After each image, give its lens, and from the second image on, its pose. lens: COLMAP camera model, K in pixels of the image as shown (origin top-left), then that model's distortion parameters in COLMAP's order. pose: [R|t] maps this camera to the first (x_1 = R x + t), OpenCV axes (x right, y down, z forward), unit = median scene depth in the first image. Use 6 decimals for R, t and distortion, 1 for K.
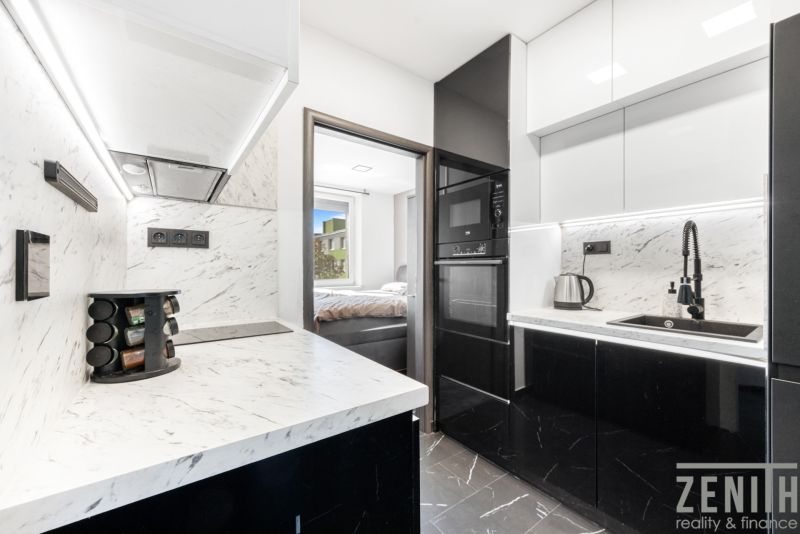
lens RADIAL K [[320.3, 0, 403.9], [0, 320.3, 270.3], [0, 0, 1]] dist [-0.002153, -0.000810]
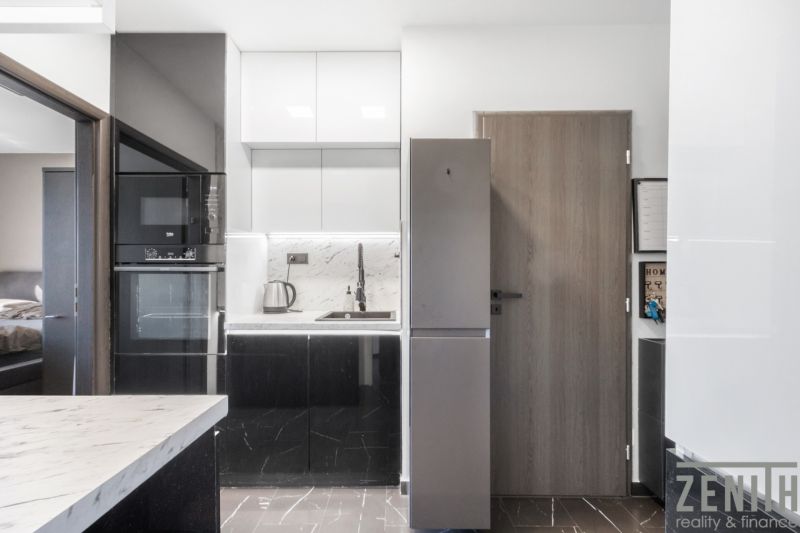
lens RADIAL K [[320.3, 0, 401.6], [0, 320.3, 281.8], [0, 0, 1]] dist [-0.002153, -0.000810]
pose [[0.588431, -0.013795, 0.808430, -0.135046], [0.005970, 0.999901, 0.012717, 0.002096], [-0.808526, -0.002656, 0.588455, 0.000064]]
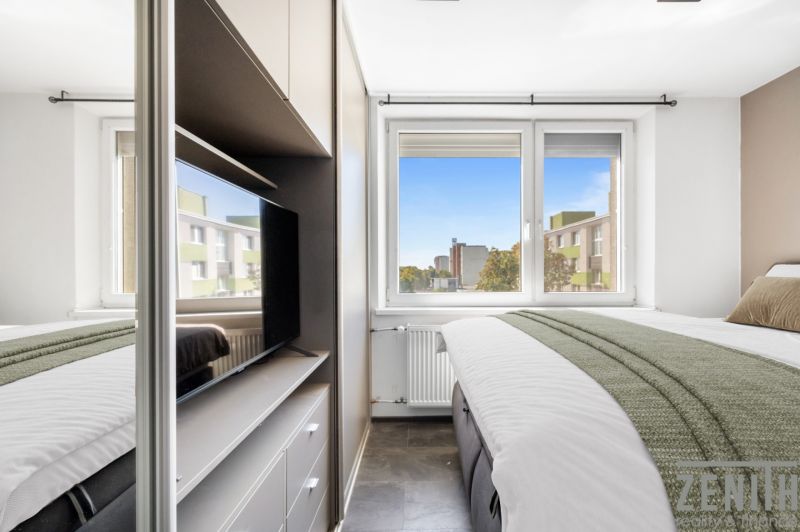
lens RADIAL K [[320.3, 0, 395.5], [0, 320.3, 268.9], [0, 0, 1]] dist [-0.002153, -0.000810]
pose [[0.767484, -0.005200, -0.641047, -0.360228], [0.002526, 0.999984, -0.005086, -0.017374], [0.641063, 0.002284, 0.767485, 1.183178]]
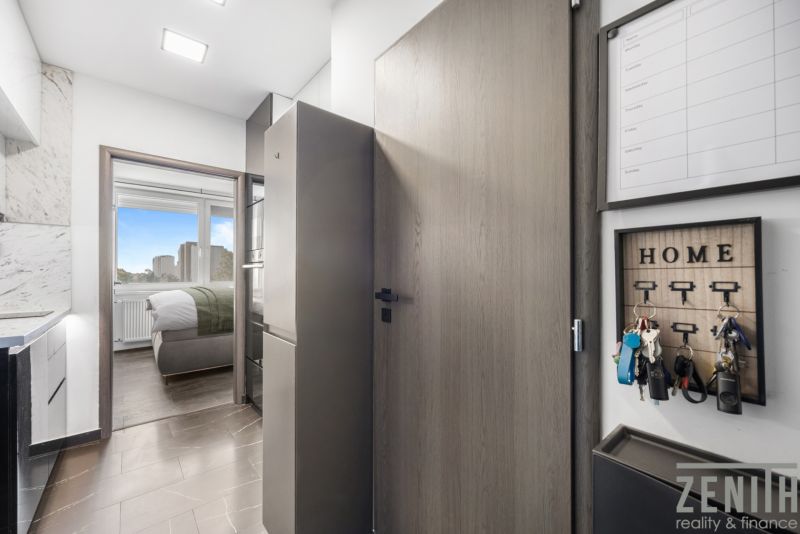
lens RADIAL K [[320.3, 0, 403.1], [0, 320.3, 270.0], [0, 0, 1]] dist [-0.002153, -0.000810]
pose [[0.996057, -0.003990, 0.088625, 0.697893], [0.004790, 0.999950, -0.008821, 0.006170], [-0.088586, 0.009211, 0.996026, -0.334342]]
